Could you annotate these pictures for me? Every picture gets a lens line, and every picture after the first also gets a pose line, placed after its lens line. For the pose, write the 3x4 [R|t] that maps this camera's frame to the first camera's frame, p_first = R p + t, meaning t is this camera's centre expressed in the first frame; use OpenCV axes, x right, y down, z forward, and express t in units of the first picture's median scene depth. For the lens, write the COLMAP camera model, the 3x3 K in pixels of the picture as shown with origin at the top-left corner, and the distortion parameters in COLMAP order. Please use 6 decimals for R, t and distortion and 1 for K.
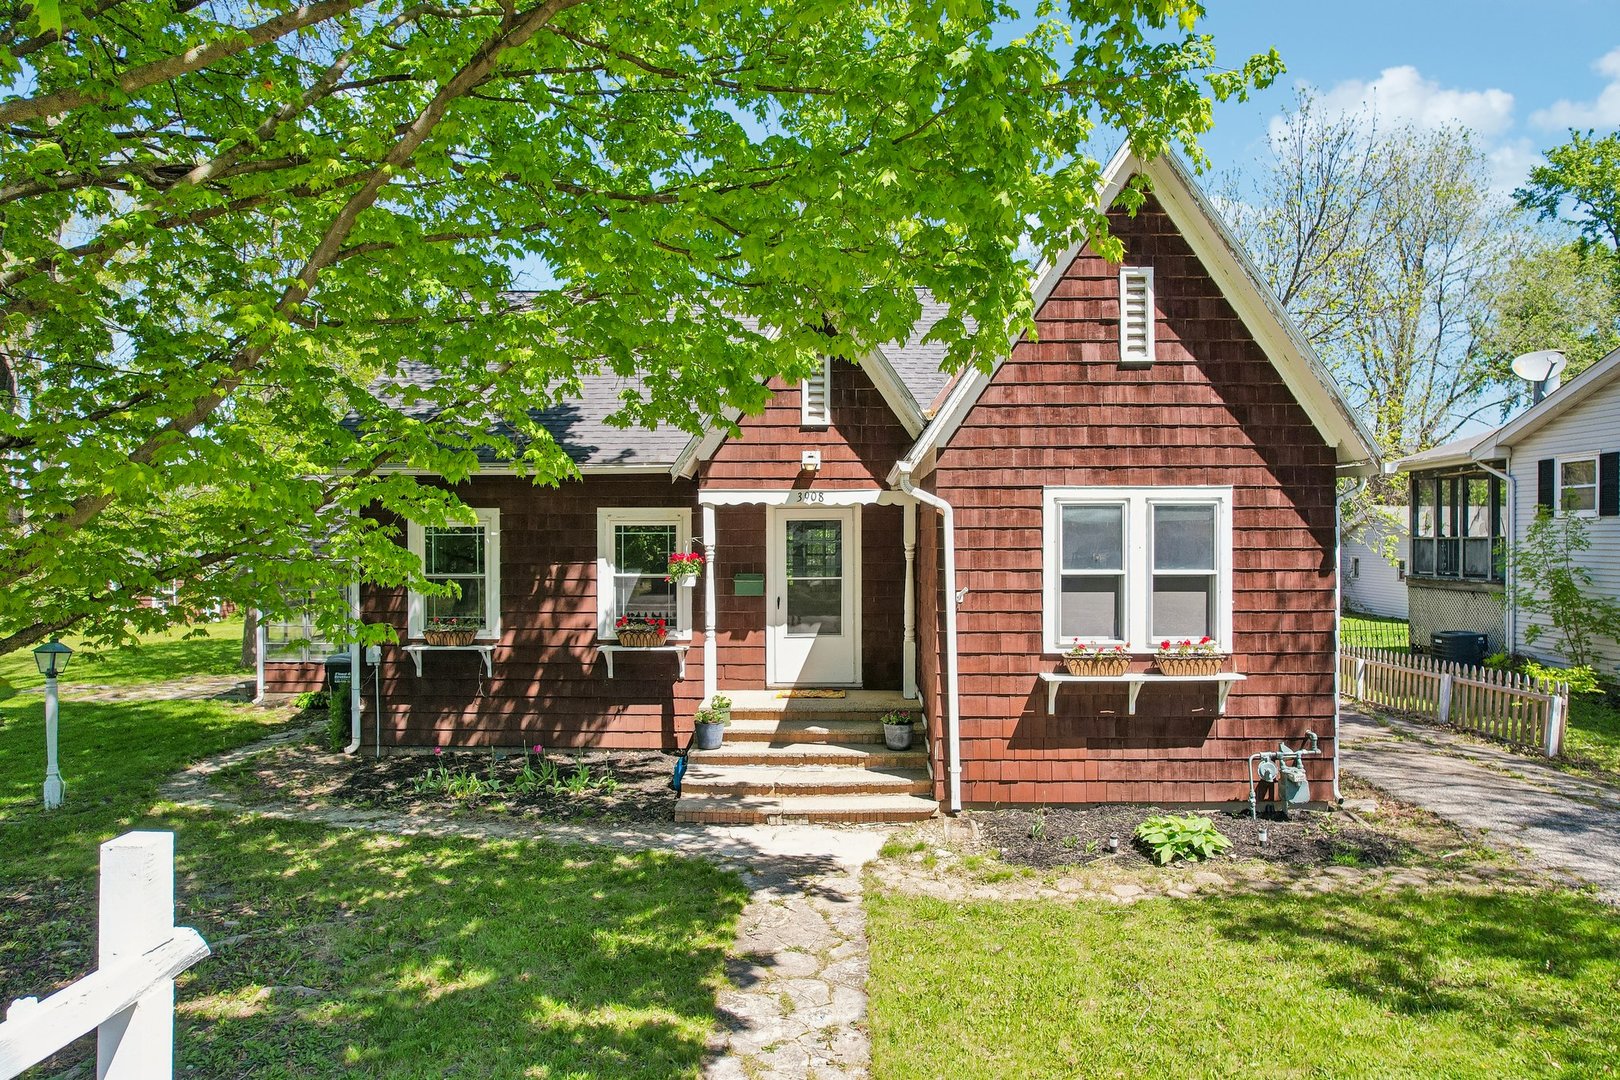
lens RADIAL K [[1023.6, 0, 809.4], [0, 1023.6, 542.2], [0, 0, 1]] dist [-0.001209, 0.006059]
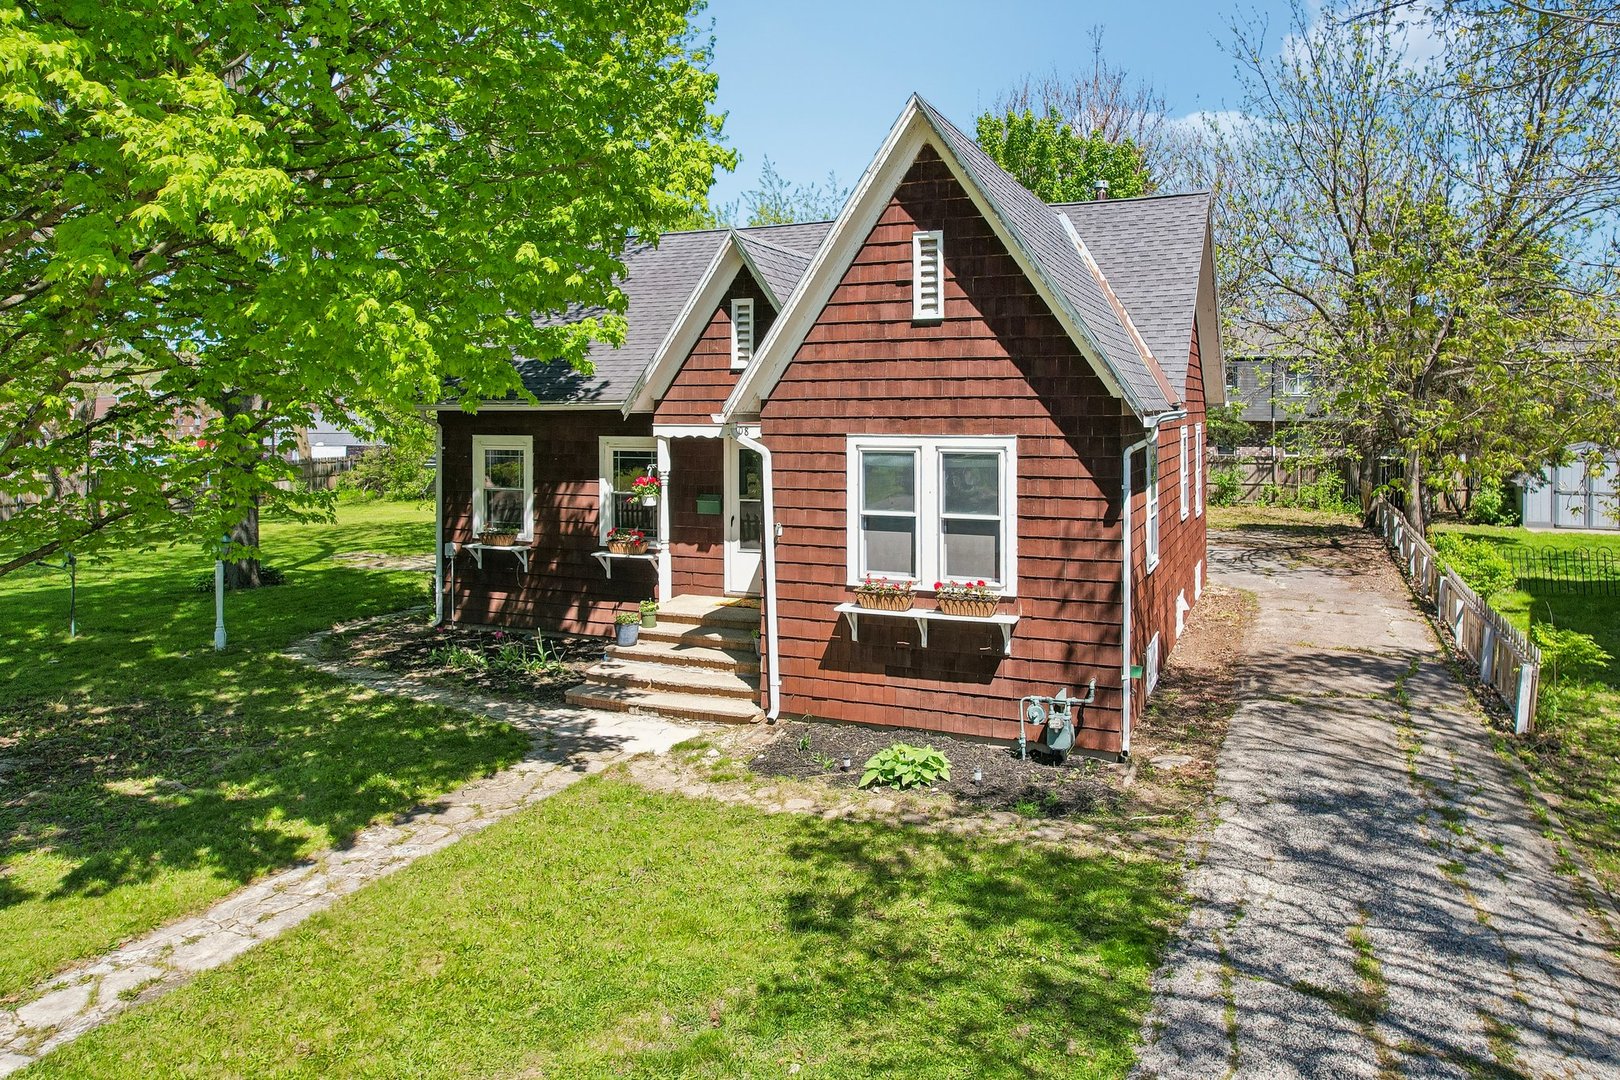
lens RADIAL K [[1023.6, 0, 781.1], [0, 1023.6, 408.1], [0, 0, 1]] dist [-0.001209, 0.006059]
pose [[0.928026, -0.001272, -0.372514, 0.576392], [-0.003144, 0.999932, -0.011248, -0.069967], [0.372503, 0.011610, 0.927958, -0.053194]]
